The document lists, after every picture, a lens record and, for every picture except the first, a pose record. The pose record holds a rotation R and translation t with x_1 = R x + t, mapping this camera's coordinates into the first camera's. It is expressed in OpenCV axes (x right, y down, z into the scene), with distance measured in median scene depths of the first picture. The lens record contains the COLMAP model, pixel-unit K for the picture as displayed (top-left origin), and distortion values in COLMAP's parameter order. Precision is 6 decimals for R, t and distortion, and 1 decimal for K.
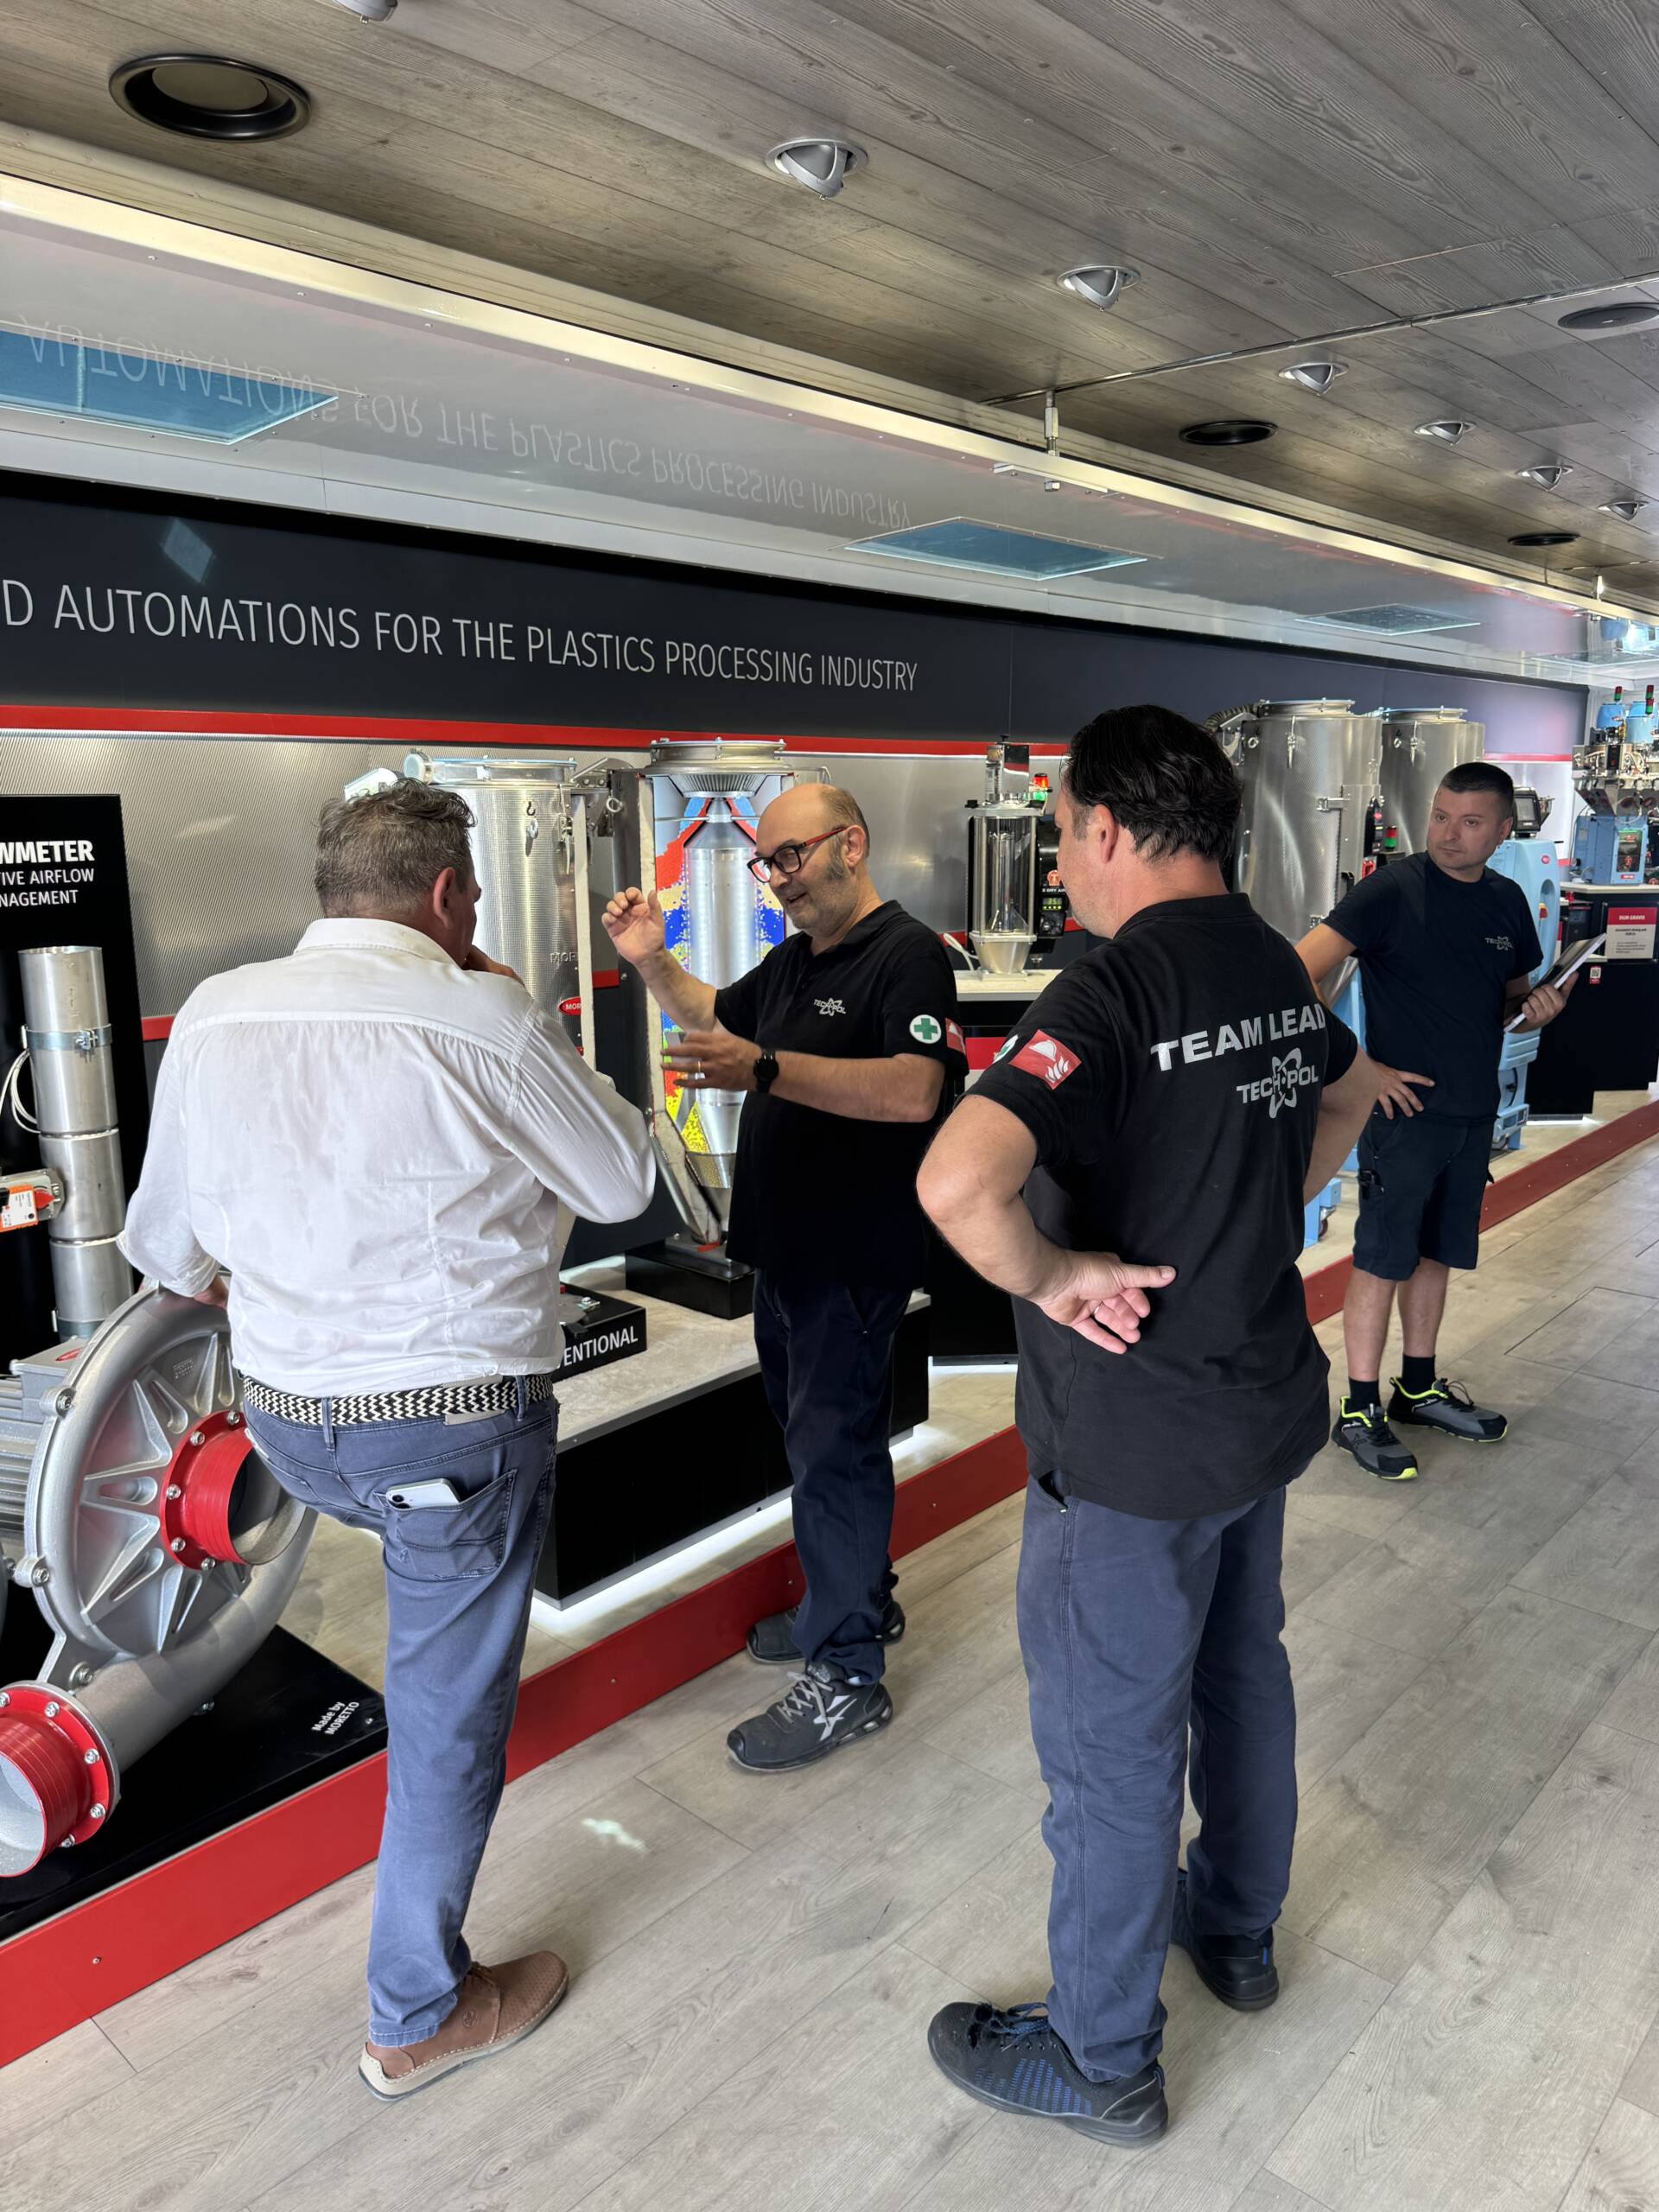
lens RADIAL K [[1571.9, 0, 829.5], [0, 1571.9, 1106.0], [0, 0, 1]] dist [0.003135, 0.001014]
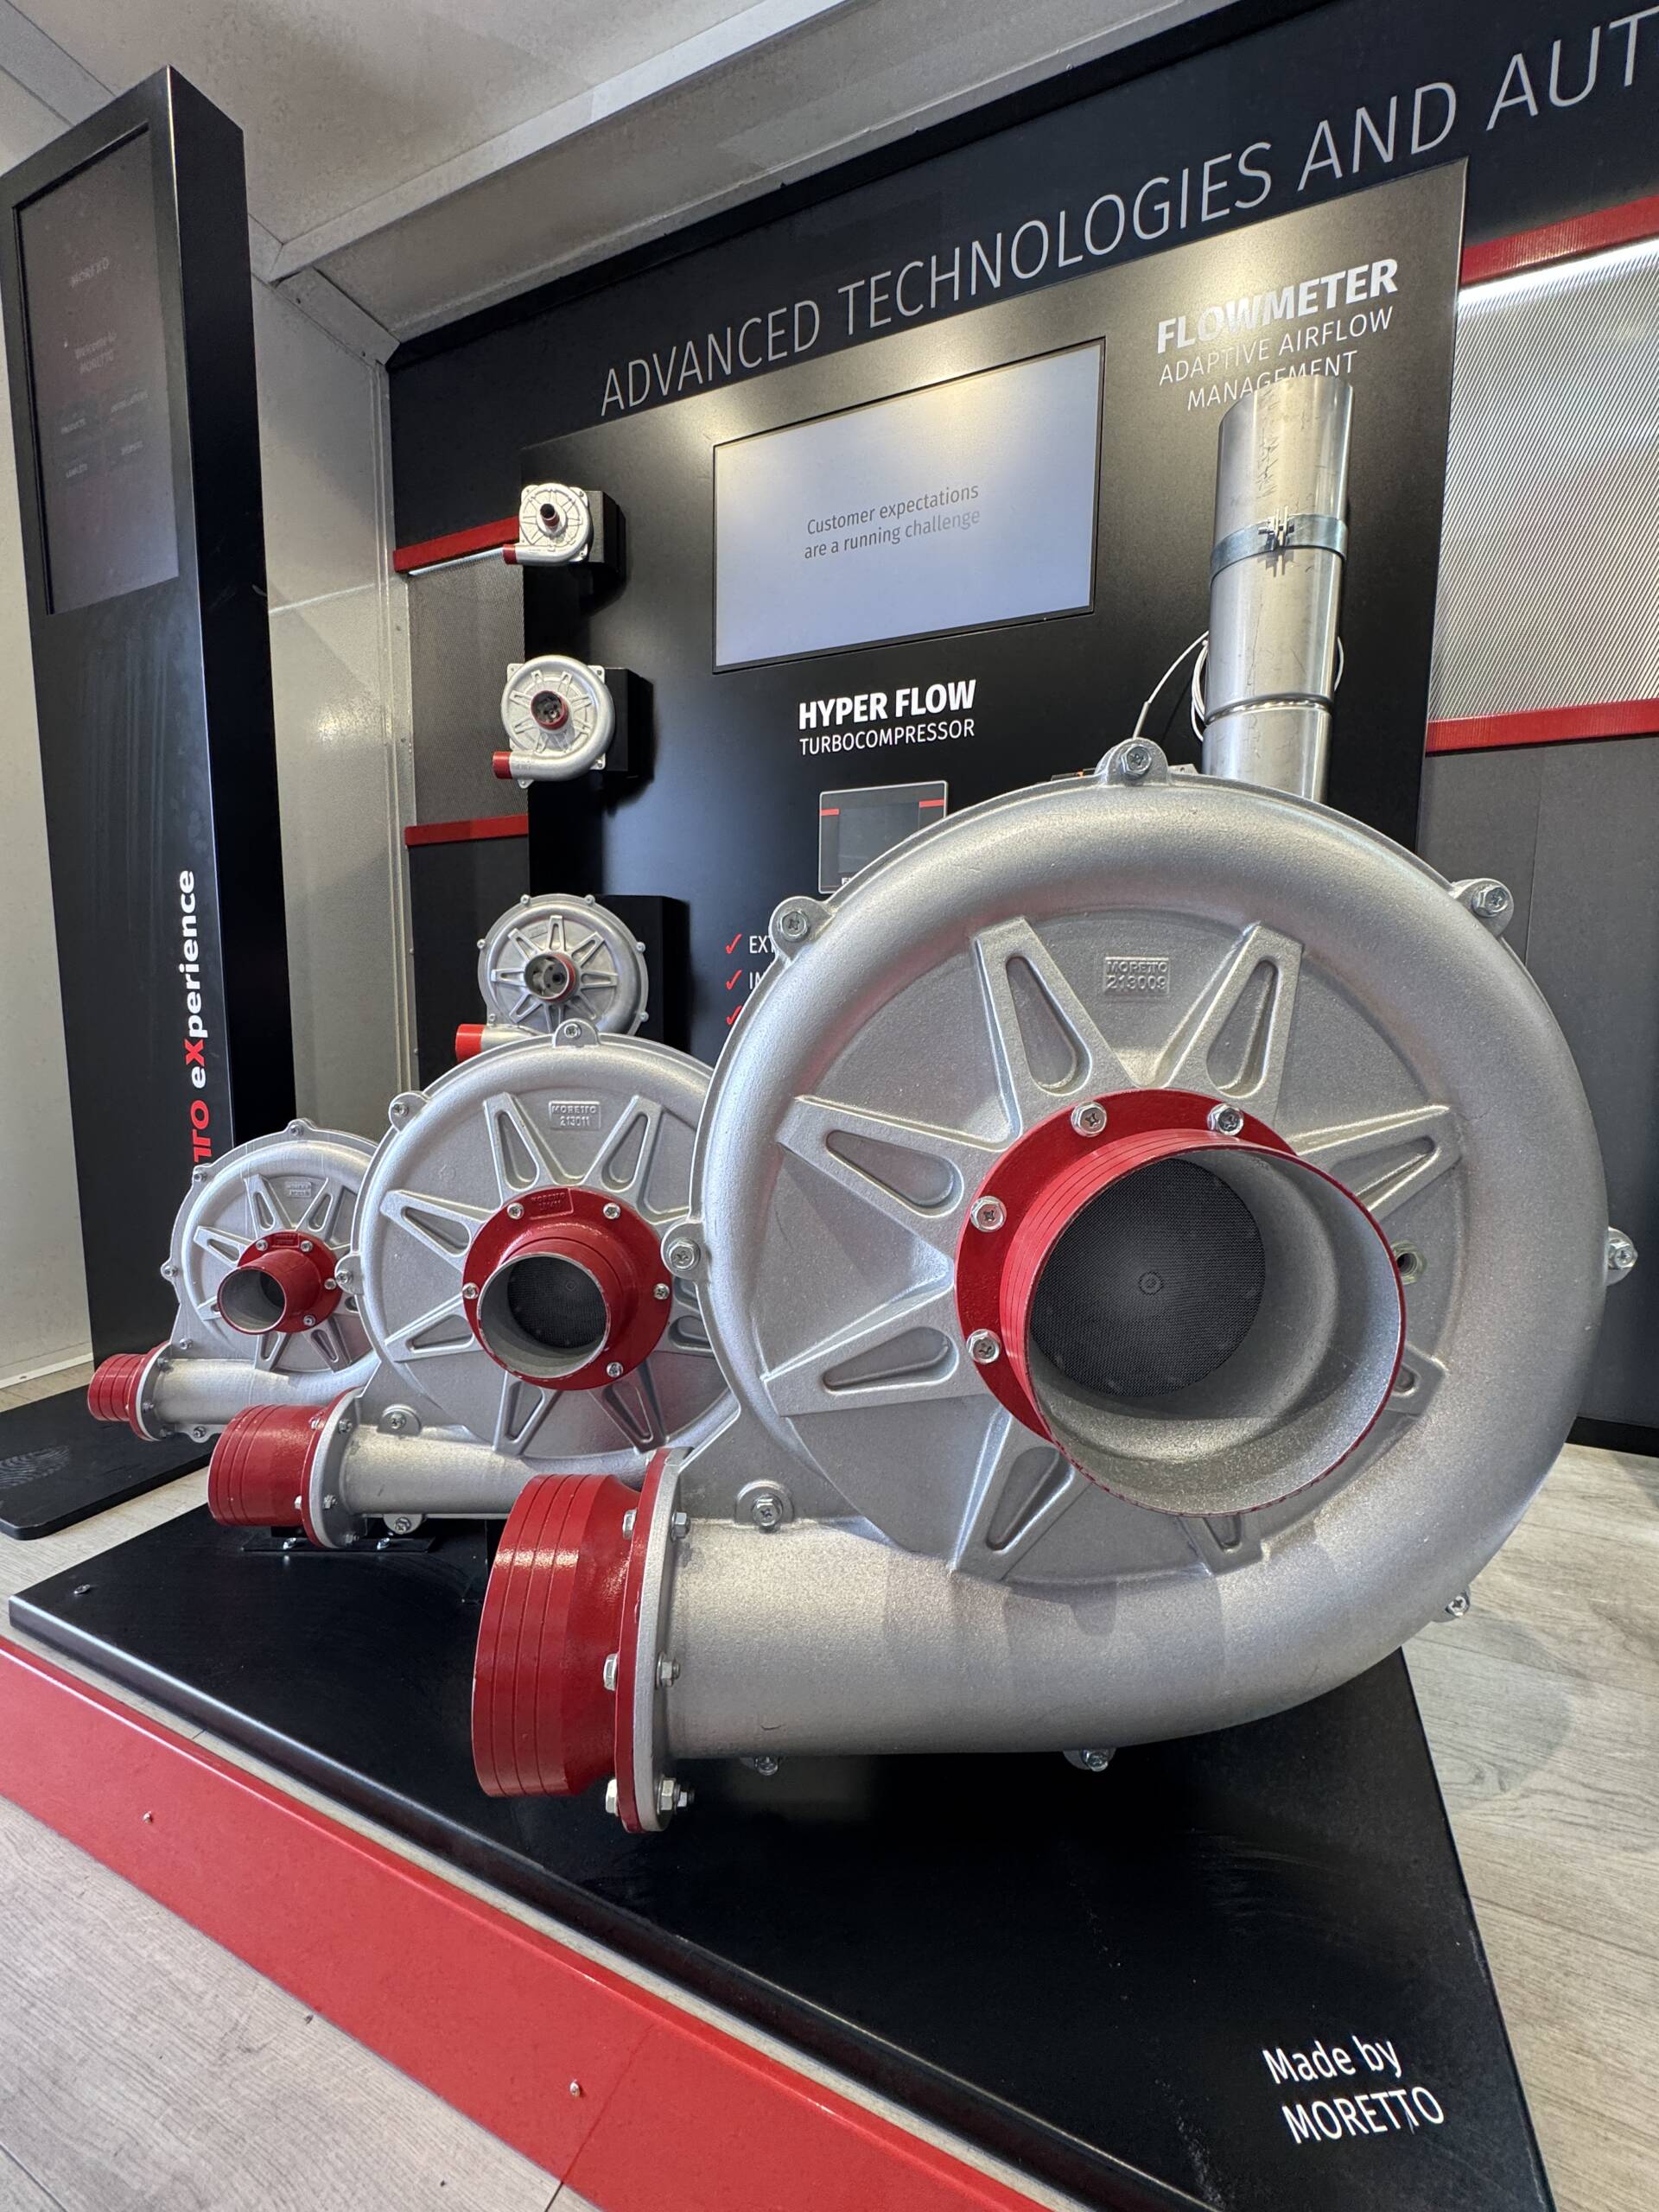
lens RADIAL K [[891.2, 0, 829.5], [0, 891.2, 1106.0], [0, 0, 1]] dist [-0.000559, -0.000601]
pose [[0.309214, 0.106812, -0.944975, -0.190942], [-0.198622, 0.979012, 0.045667, 0.195648], [0.930019, 0.173572, 0.323939, 0.800637]]
